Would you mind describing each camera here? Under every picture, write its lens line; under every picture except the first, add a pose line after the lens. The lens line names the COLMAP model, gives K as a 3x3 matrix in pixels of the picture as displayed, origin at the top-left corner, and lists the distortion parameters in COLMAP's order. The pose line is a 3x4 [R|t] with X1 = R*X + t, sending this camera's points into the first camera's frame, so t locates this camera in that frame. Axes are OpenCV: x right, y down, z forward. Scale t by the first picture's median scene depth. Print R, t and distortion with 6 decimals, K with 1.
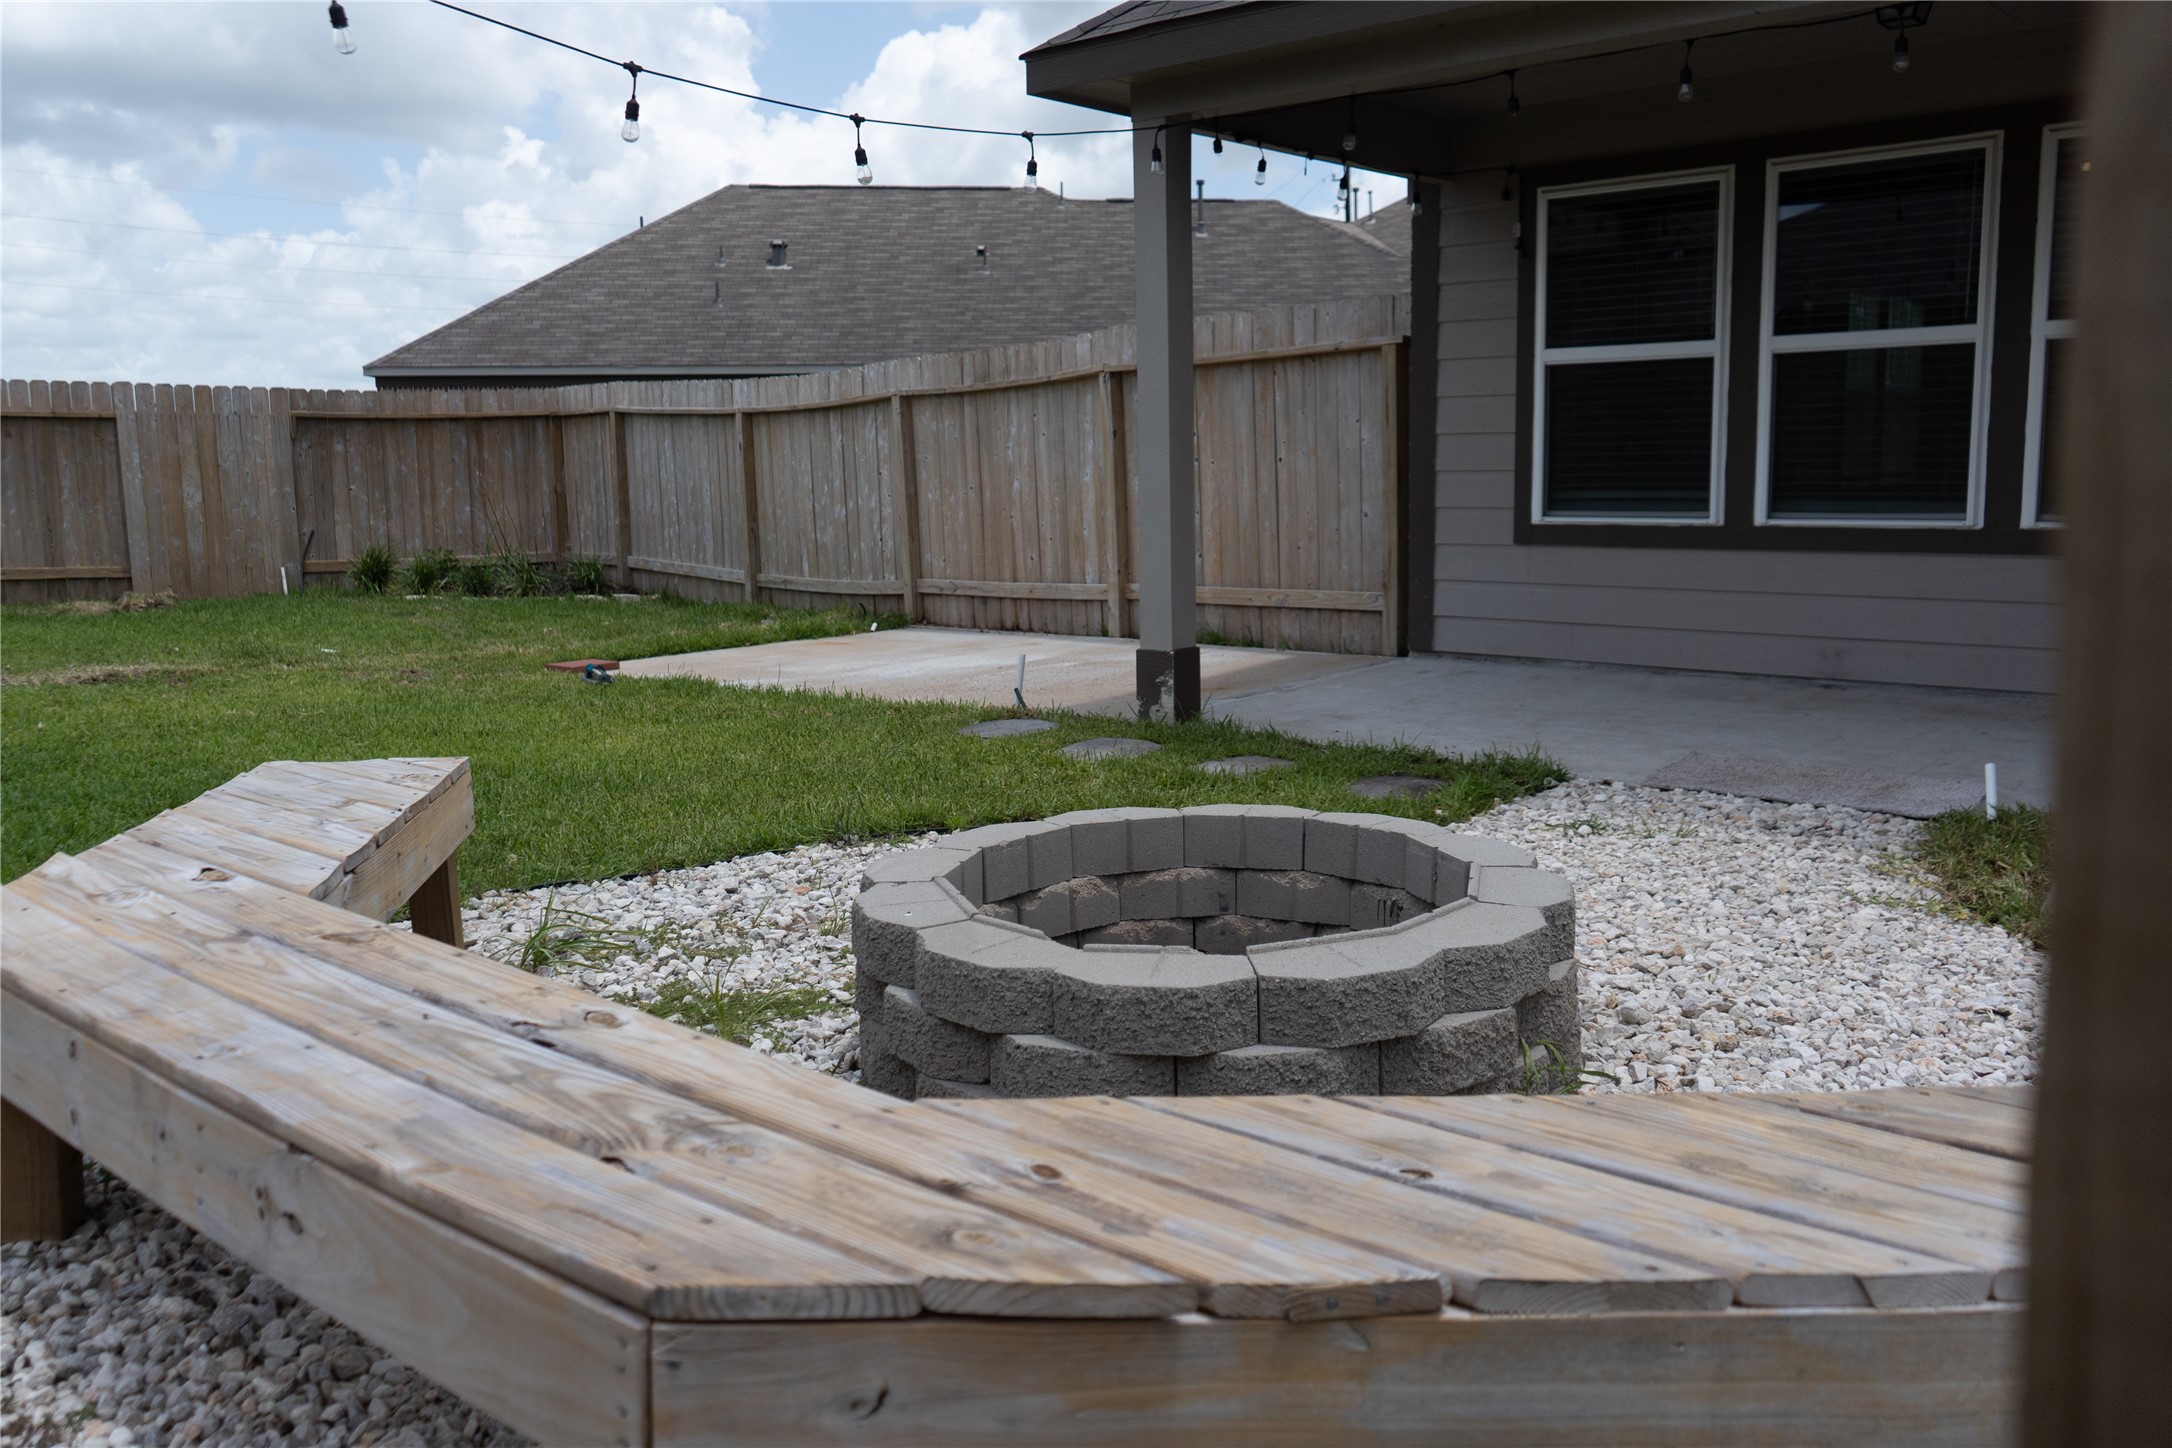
lens RADIAL K [[1734.2, 0, 1097.2], [0, 1734.2, 726.1], [0, 0, 1]] dist [-0.007605, 0.007325]
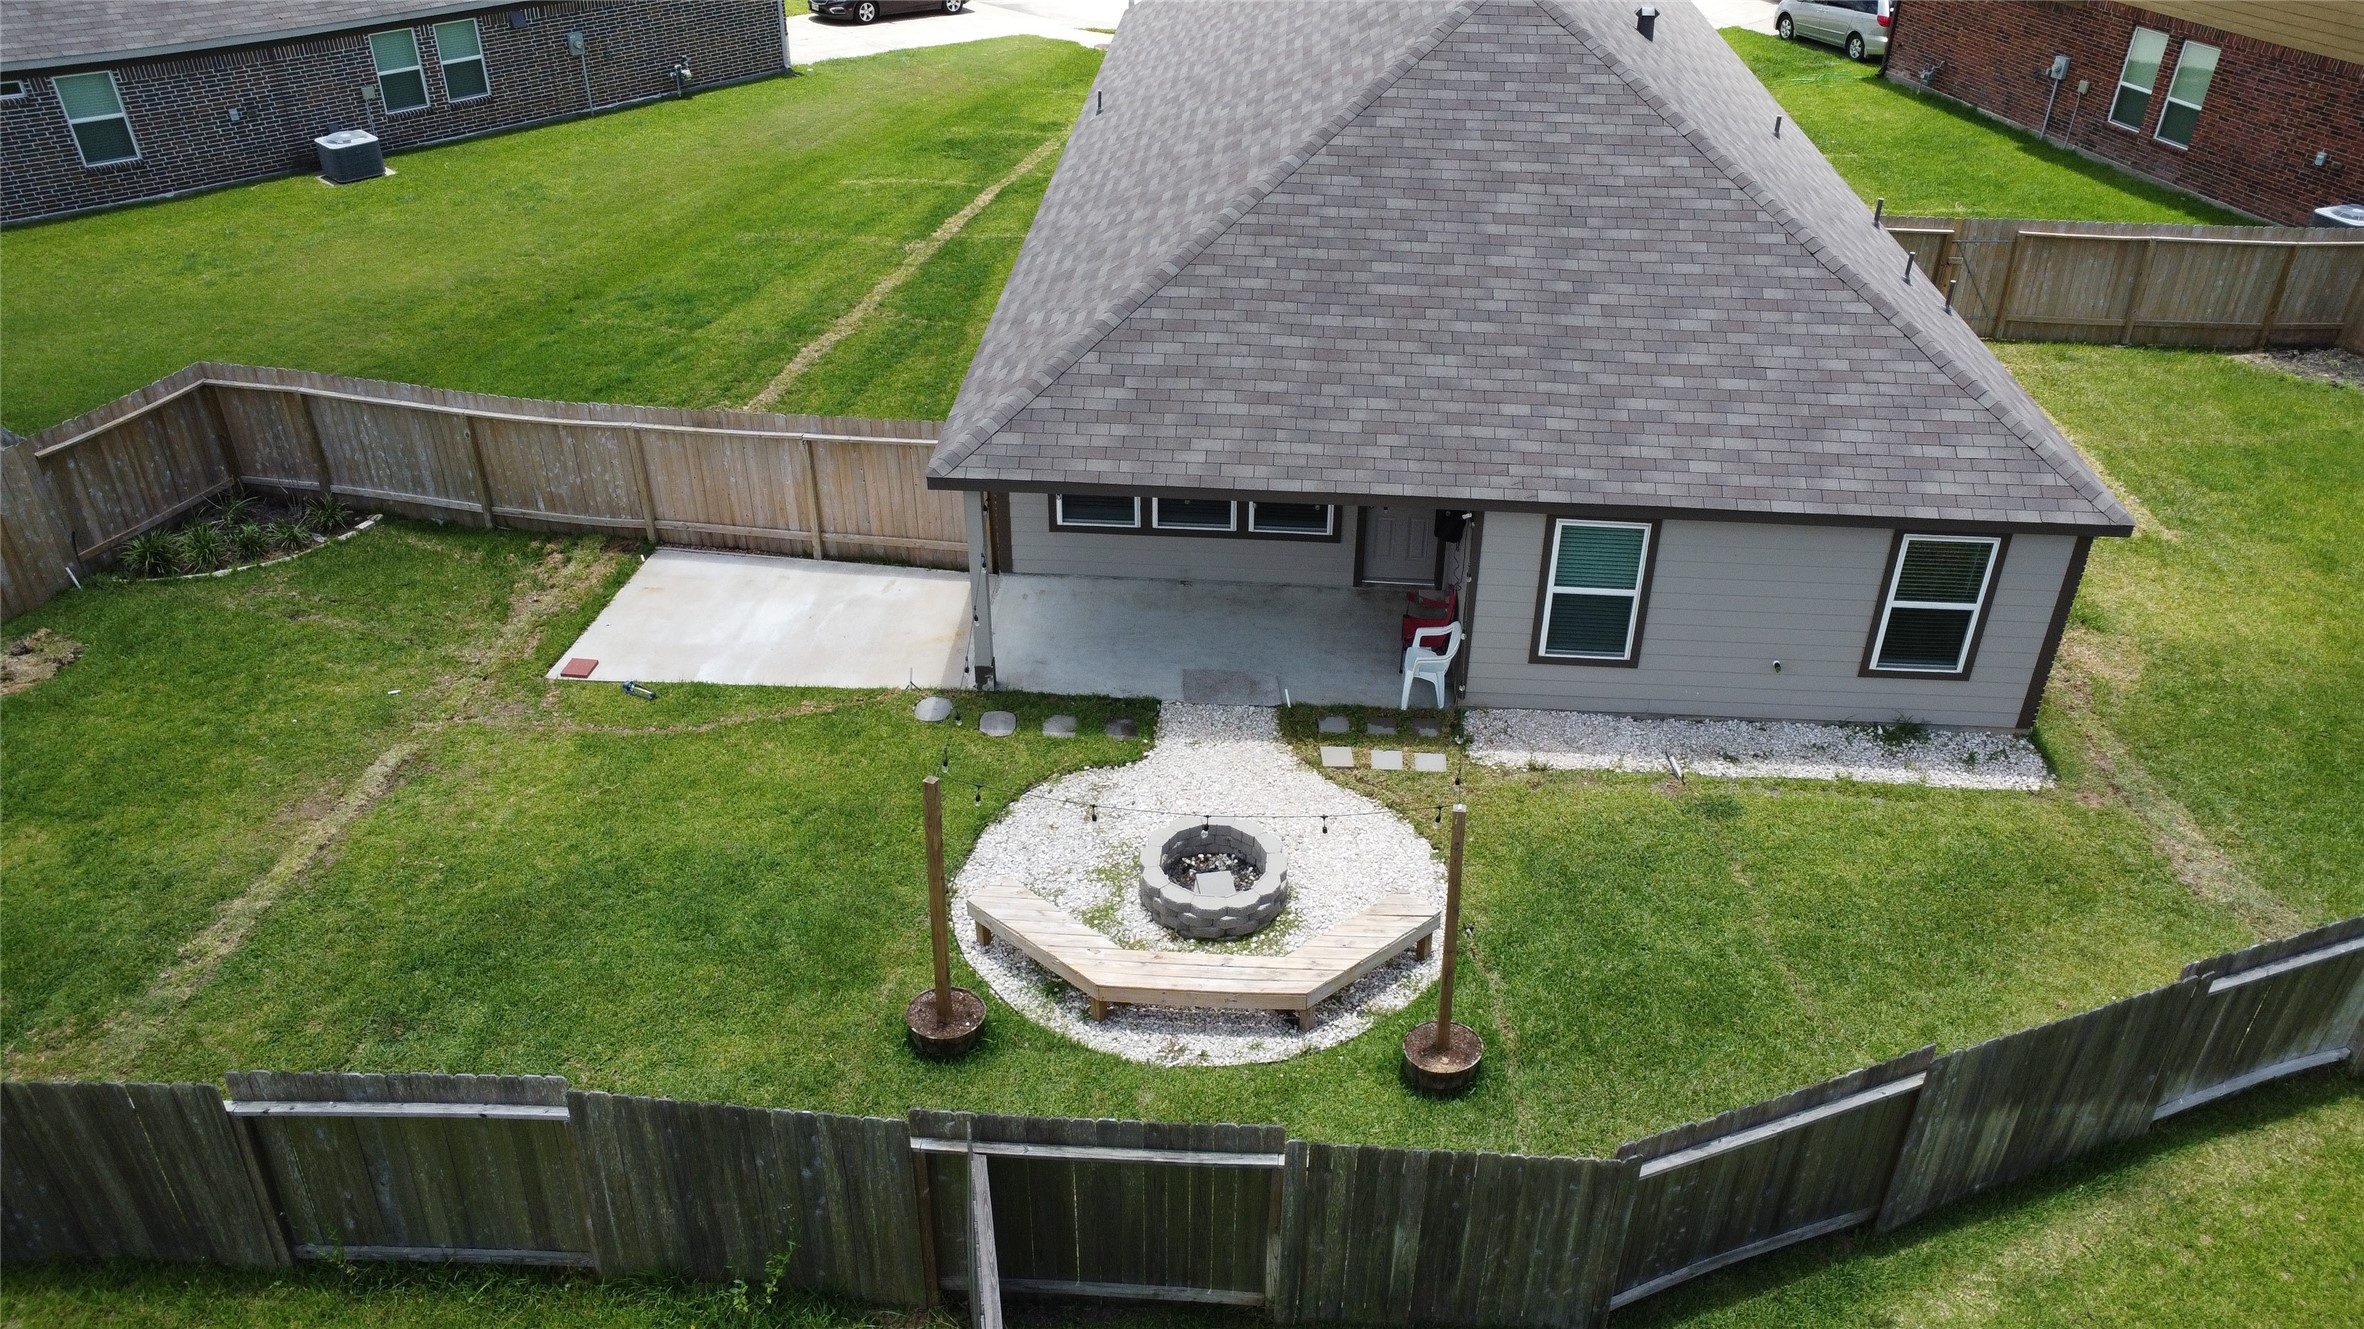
lens RADIAL K [[1769.7, 0, 1185.1], [0, 1769.7, 660.9], [0, 0, 1]] dist [-0.165407, -0.000963]
pose [[0.793889, -0.314804, 0.520230, -0.861796], [0.072507, 0.898458, 0.433031, -0.920267], [-0.603725, -0.306058, 0.736101, -0.862069]]
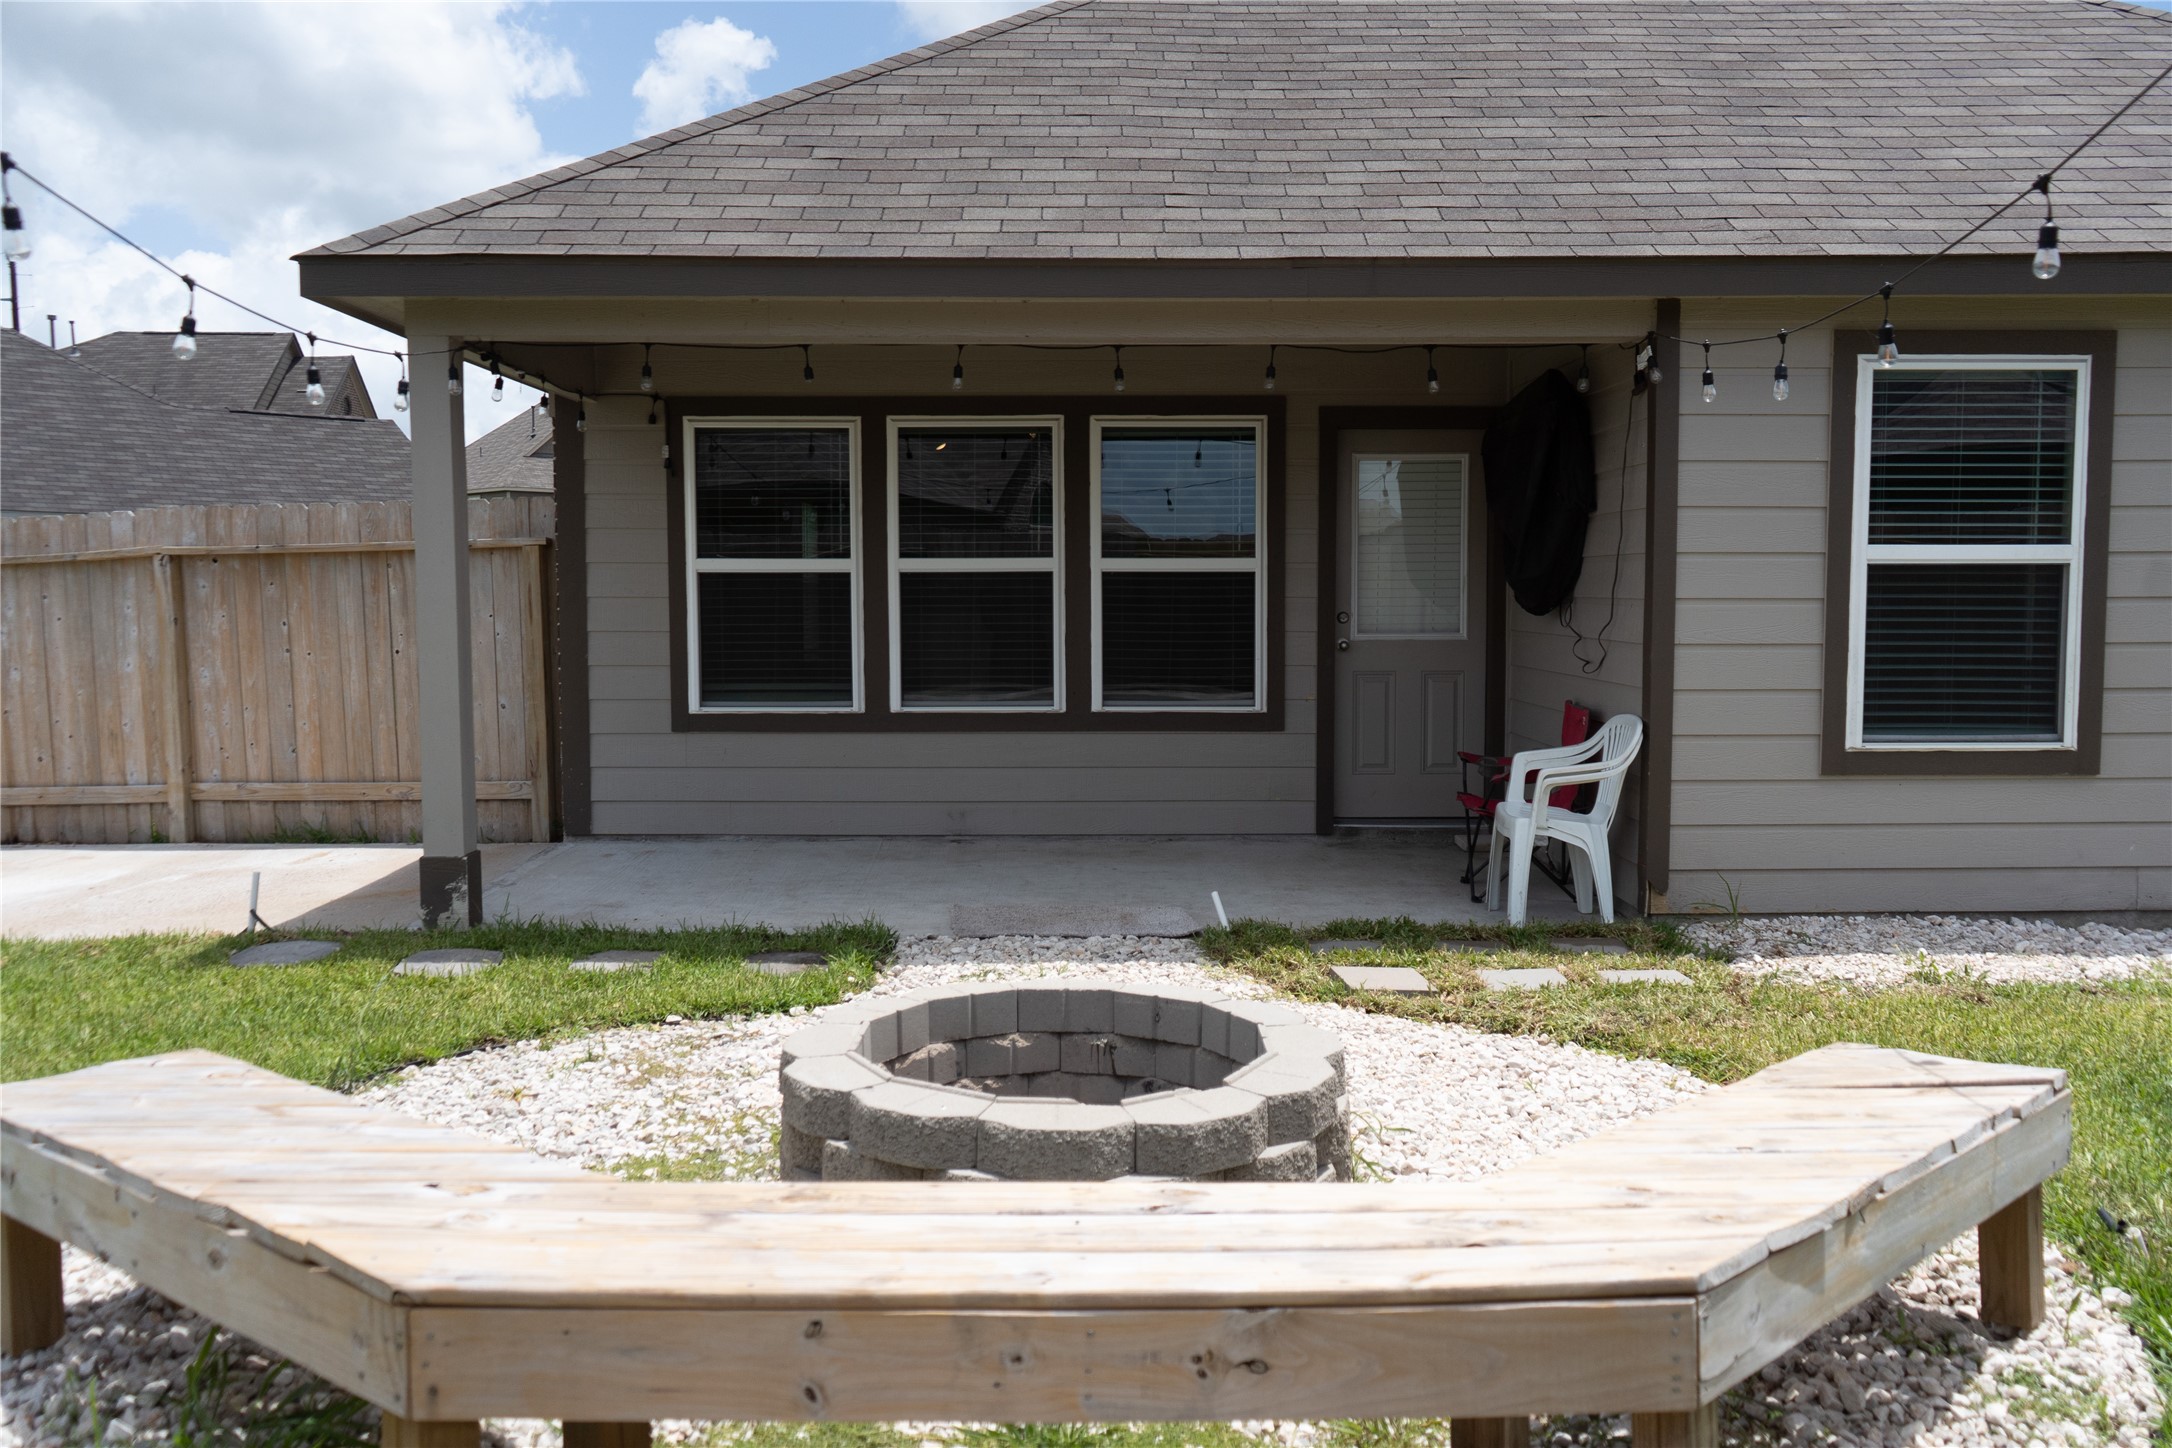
lens RADIAL K [[1734.2, 0, 1076.0], [0, 1734.2, 721.8], [0, 0, 1]] dist [-0.007605, 0.007325]
pose [[0.752681, -0.031288, 0.657641, -0.276400], [0.089292, 0.994492, -0.054882, -0.027324], [-0.652302, 0.100031, 0.751330, 0.009561]]
